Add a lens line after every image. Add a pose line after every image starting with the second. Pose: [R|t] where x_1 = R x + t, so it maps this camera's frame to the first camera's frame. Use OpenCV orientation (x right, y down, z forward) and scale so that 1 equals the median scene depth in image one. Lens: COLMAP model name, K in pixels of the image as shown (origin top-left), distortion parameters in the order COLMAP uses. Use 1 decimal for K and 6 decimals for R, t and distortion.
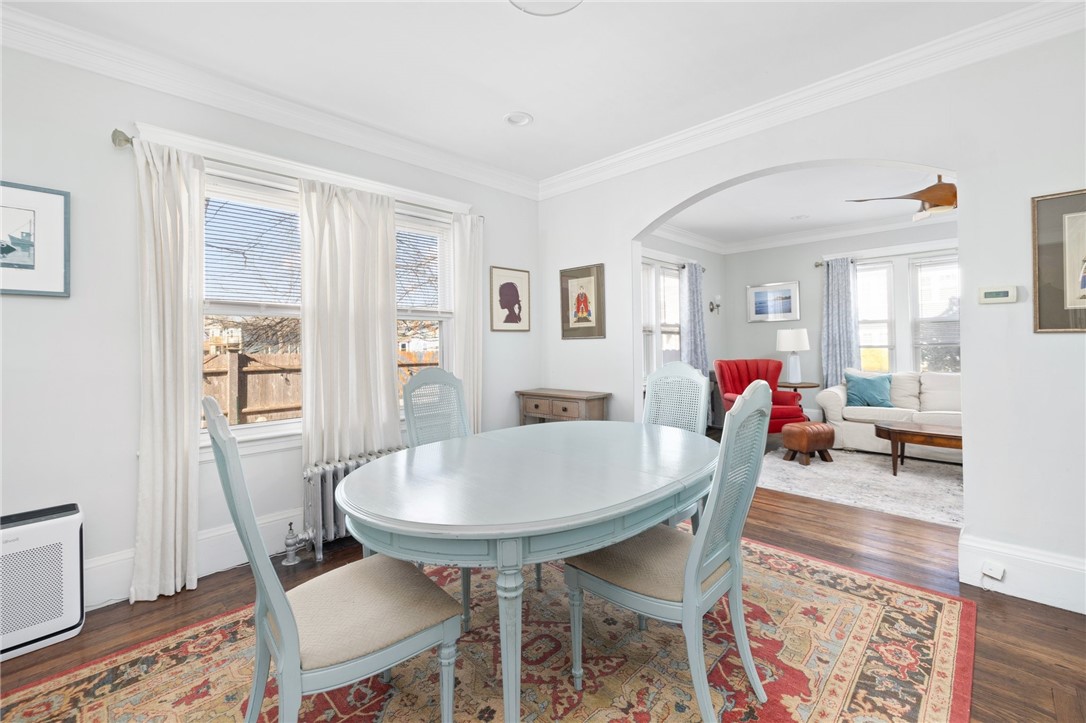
lens RADIAL K [[463.6, 0, 536.8], [0, 463.6, 342.2], [0, 0, 1]] dist [0.001527, 0.000356]
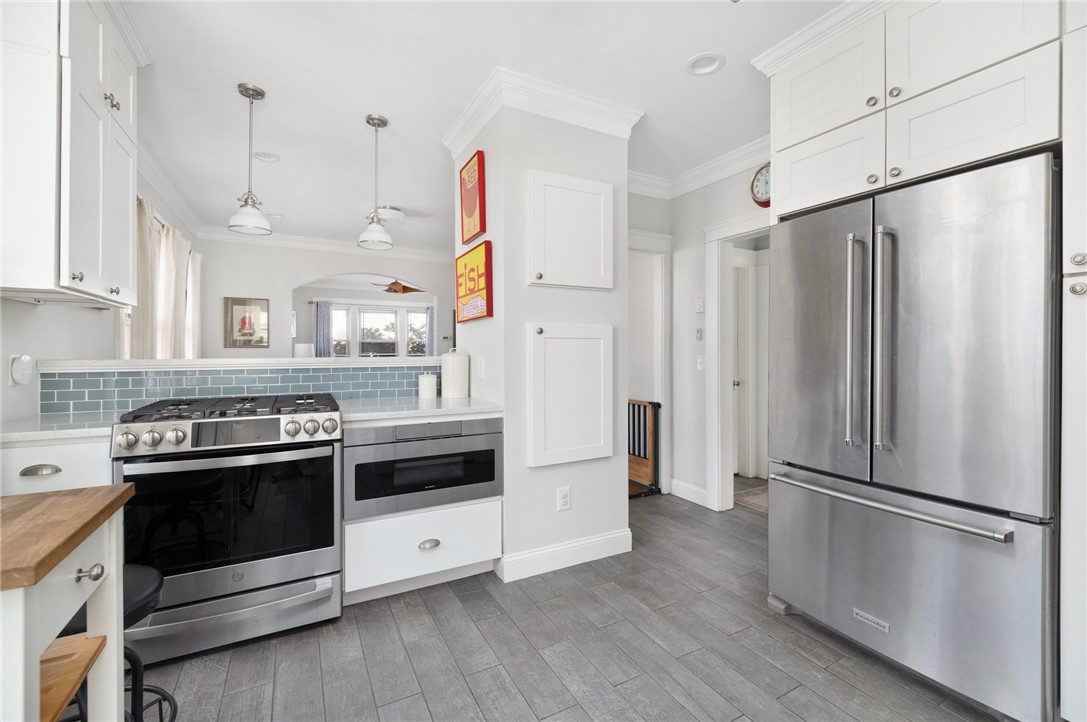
lens RADIAL K [[457.6, 0, 541.5], [0, 457.6, 350.4], [0, 0, 1]] dist [-0.000145, 0.000103]
pose [[0.290018, 0.019084, 0.956831, -1.018516], [-0.012783, 0.999789, -0.016066, 0.012545], [-0.956936, -0.007571, 0.290201, -0.305526]]
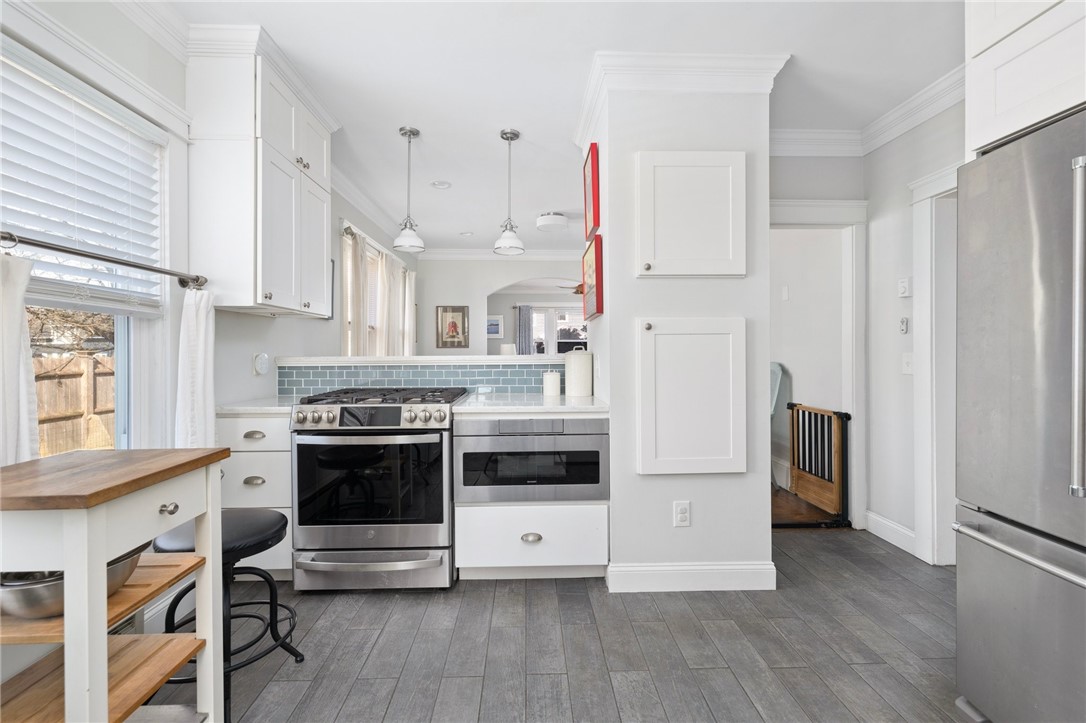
lens RADIAL K [[457.9, 0, 543.1], [0, 457.9, 350.7], [0, 0, 1]] dist [-0.000239, 0.000300]
pose [[0.683368, 0.014975, 0.729921, -0.928306], [-0.014111, 0.999874, -0.007302, 0.011906], [-0.729938, -0.005310, 0.683493, -0.419712]]
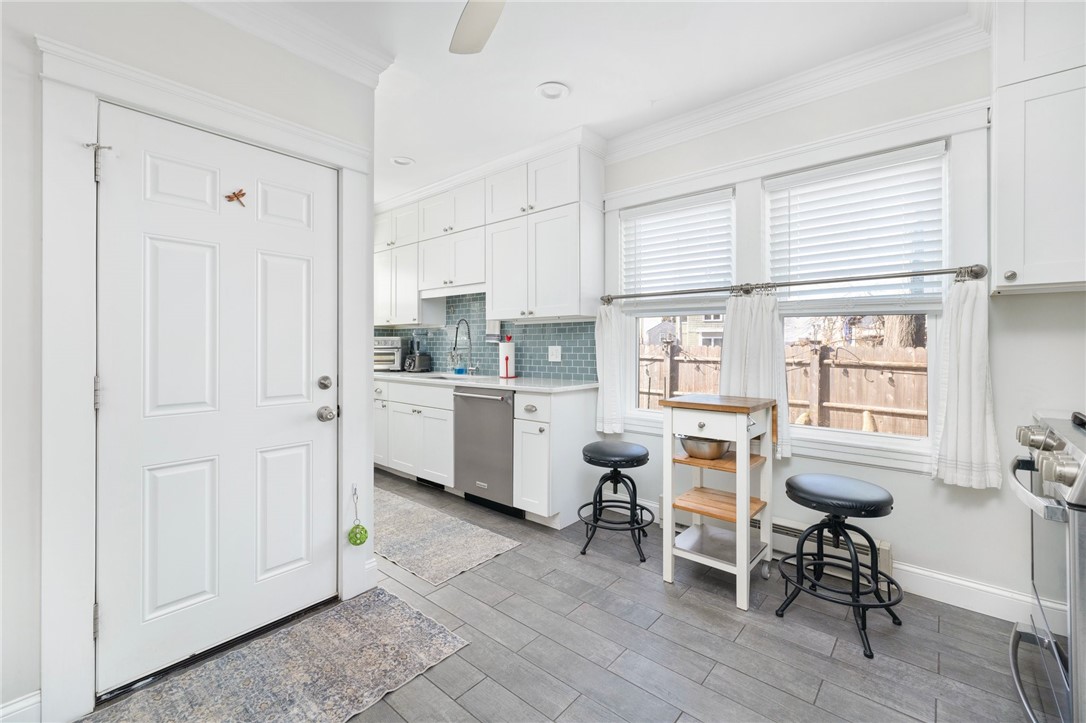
lens RADIAL K [[463.6, 0, 536.8], [0, 463.6, 342.2], [0, 0, 1]] dist [0.001527, 0.000356]
pose [[0.052615, 0.013341, -0.998526, -0.318645], [0.007715, 0.999875, 0.013766, 0.001279], [0.998585, -0.008428, 0.052505, -0.281794]]
